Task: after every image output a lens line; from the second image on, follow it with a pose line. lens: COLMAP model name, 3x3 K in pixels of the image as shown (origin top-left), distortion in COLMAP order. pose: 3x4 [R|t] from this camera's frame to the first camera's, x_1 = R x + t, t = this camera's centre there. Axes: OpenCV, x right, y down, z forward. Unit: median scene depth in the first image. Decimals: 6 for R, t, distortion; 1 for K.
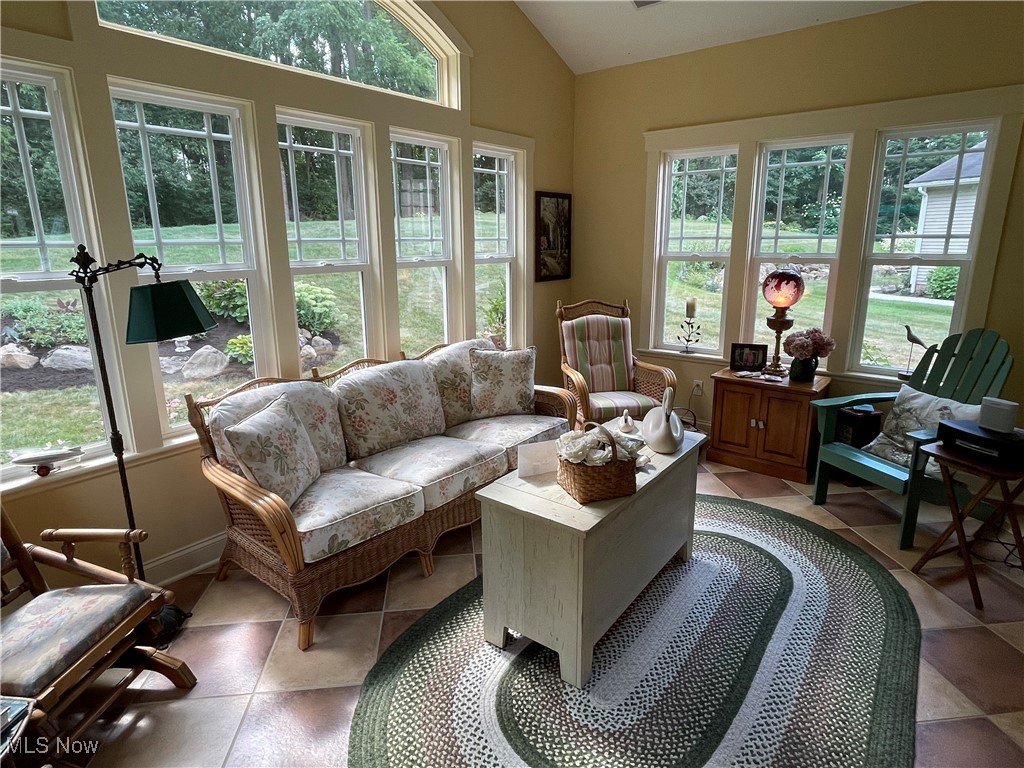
lens RADIAL K [[575.3, 0, 512.4], [0, 575.3, 380.0], [0, 0, 1]] dist [-0.001481, -0.001173]
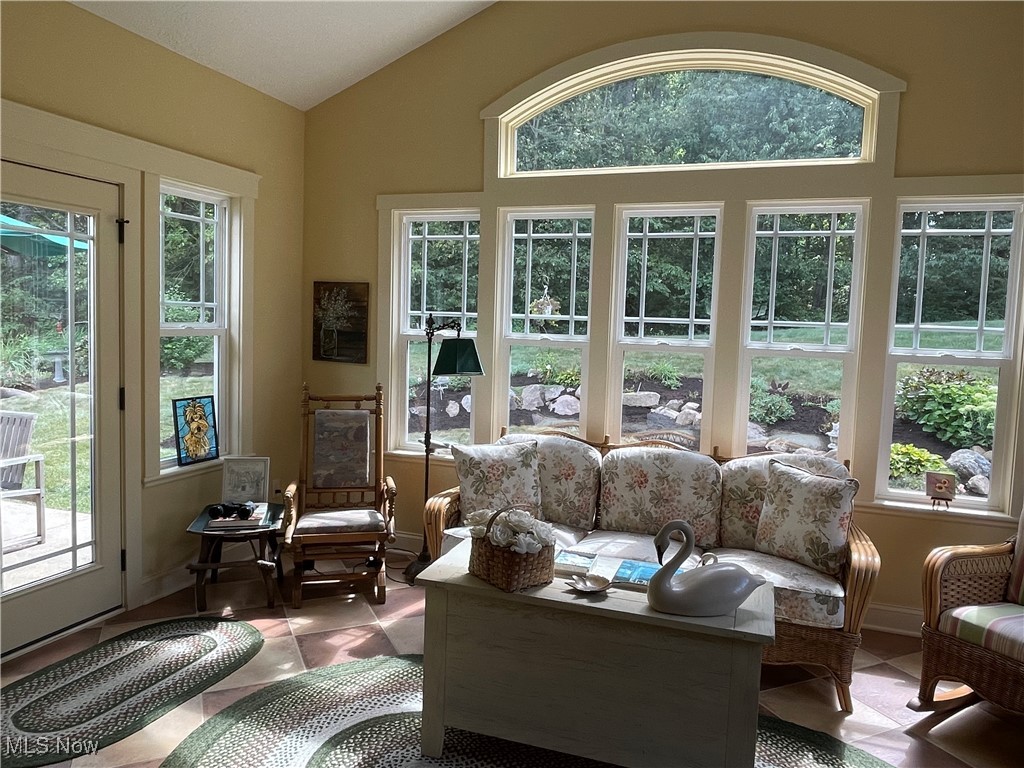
lens RADIAL K [[715.4, 0, 516.3], [0, 715.4, 379.3], [0, 0, 1]] dist [0.004677, -0.024612]
pose [[0.300997, 0.092686, -0.949110, 0.731309], [-0.264092, 0.964441, 0.010430, -0.077934], [0.916327, 0.247513, 0.314772, 0.352249]]
